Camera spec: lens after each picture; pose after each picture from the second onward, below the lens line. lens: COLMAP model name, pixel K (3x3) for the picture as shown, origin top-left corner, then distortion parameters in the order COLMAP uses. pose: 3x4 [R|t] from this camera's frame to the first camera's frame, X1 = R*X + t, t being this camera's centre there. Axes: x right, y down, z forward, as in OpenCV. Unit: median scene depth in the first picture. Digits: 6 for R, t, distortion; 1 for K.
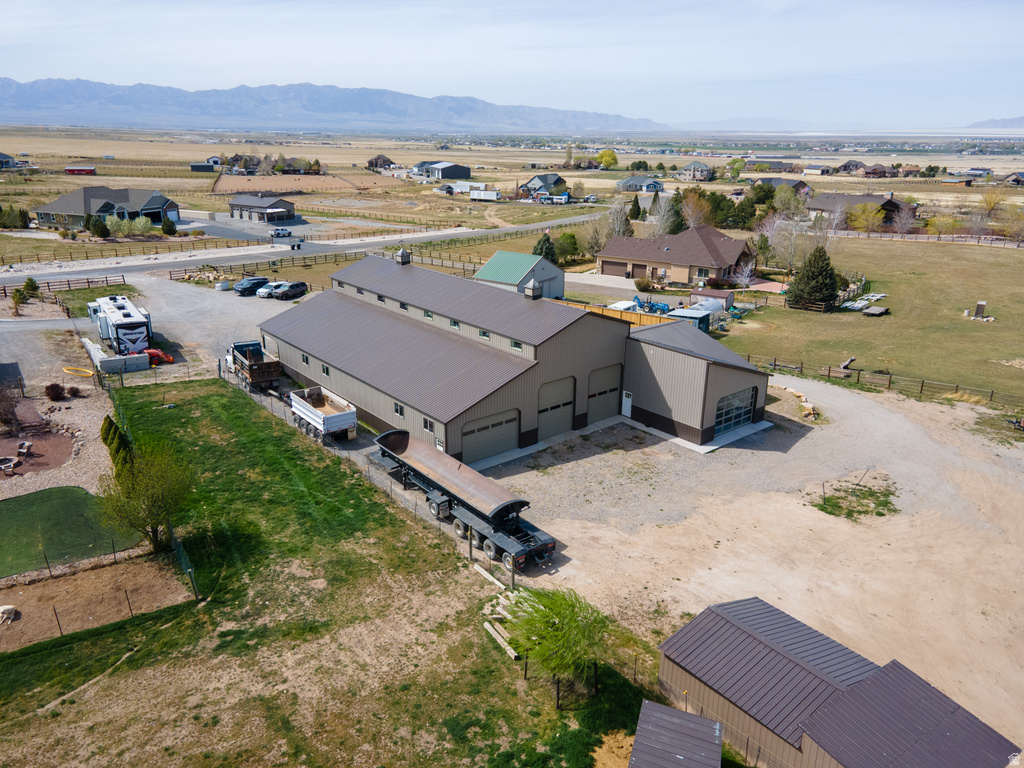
lens RADIAL K [[745.7, 0, 503.7], [0, 745.7, 384.5], [0, 0, 1]] dist [0.018171, 0.045305]
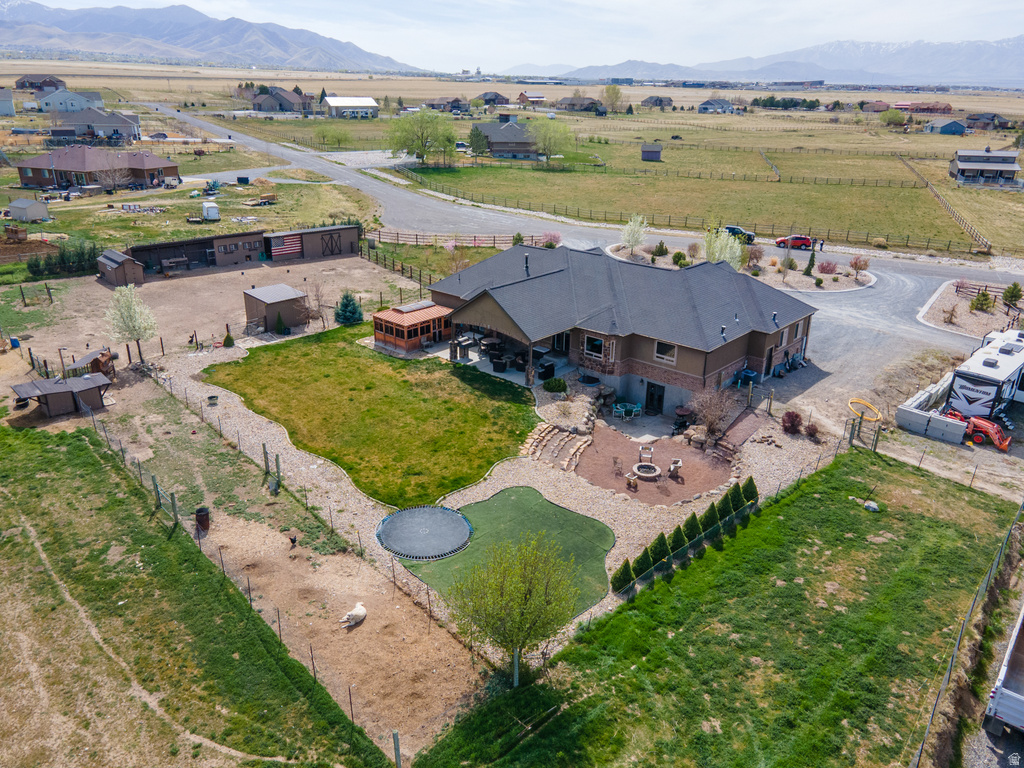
lens RADIAL K [[745.7, 0, 503.7], [0, 745.7, 384.5], [0, 0, 1]] dist [0.018171, 0.045305]
pose [[0.206402, 0.358386, -0.910471, 0.036316], [-0.327120, 0.902241, 0.280988, -0.083233], [0.922166, 0.239837, 0.303460, 0.248529]]
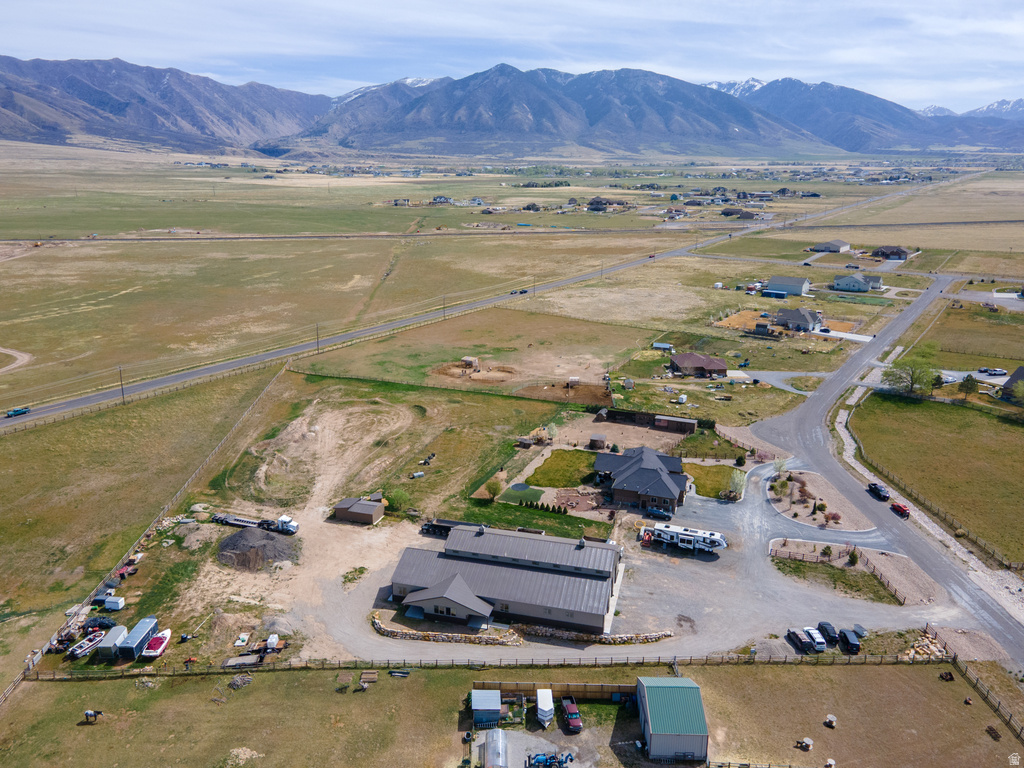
lens RADIAL K [[745.7, 0, 503.7], [0, 745.7, 384.5], [0, 0, 1]] dist [0.018171, 0.045305]
pose [[-0.809772, 0.149086, -0.567488, 0.710358], [-0.200269, 0.838869, 0.506153, -0.970160], [0.551508, 0.523519, -0.649436, 1.298539]]
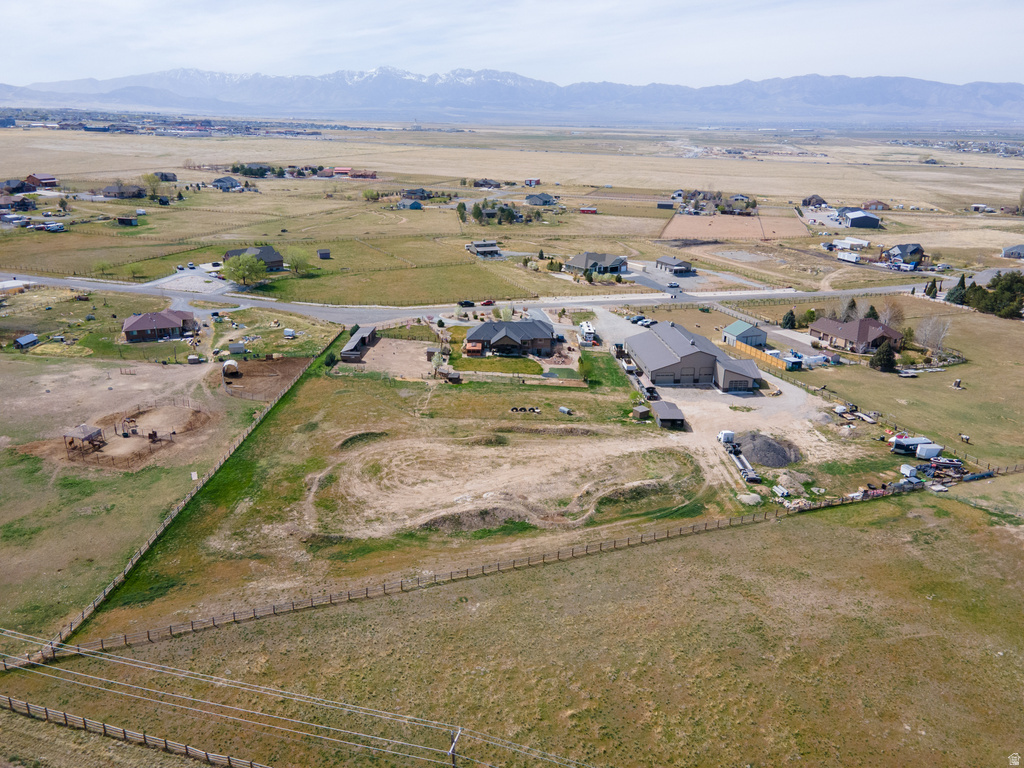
lens RADIAL K [[745.7, 0, 503.7], [0, 745.7, 384.5], [0, 0, 1]] dist [0.018171, 0.045305]
pose [[0.823421, 0.191788, -0.534038, 0.674425], [-0.187914, 0.980209, 0.062280, 0.008354], [0.535413, 0.049070, 0.843164, -1.338981]]
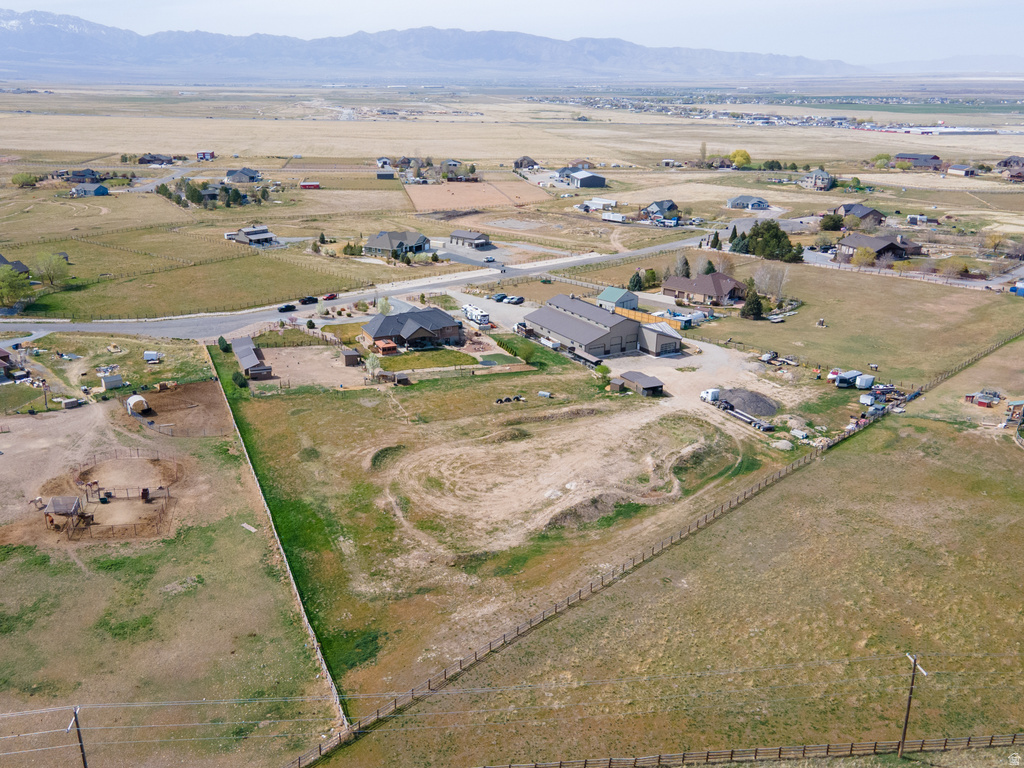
lens RADIAL K [[867.5, 0, 454.4], [0, 867.5, 384.0], [0, 0, 1]] dist [0.040528, 0.004596]
pose [[0.977395, 0.060755, -0.202506, 0.088386], [-0.058702, 0.998145, 0.016134, 0.103011], [0.203111, -0.003882, 0.979148, -1.700077]]
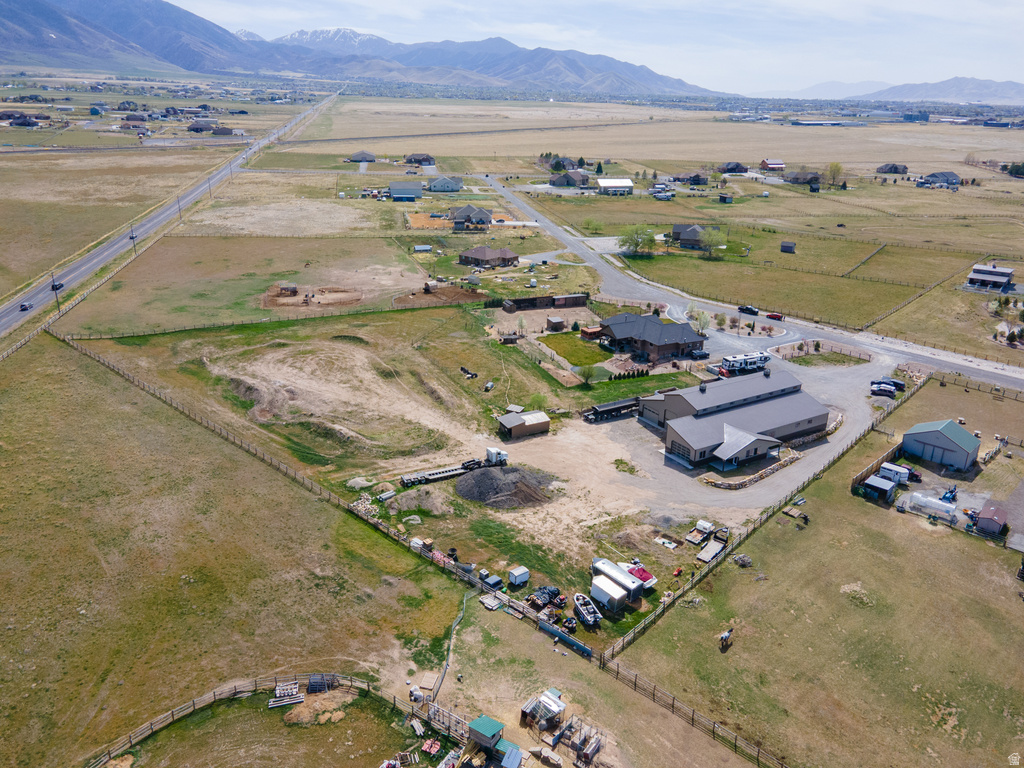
lens RADIAL K [[745.7, 0, 503.7], [0, 745.7, 384.5], [0, 0, 1]] dist [0.018171, 0.045305]
pose [[-0.146732, 0.341027, -0.928531, 1.439208], [-0.336959, 0.865317, 0.371058, -0.486158], [0.930015, 0.367323, -0.012058, 0.200789]]
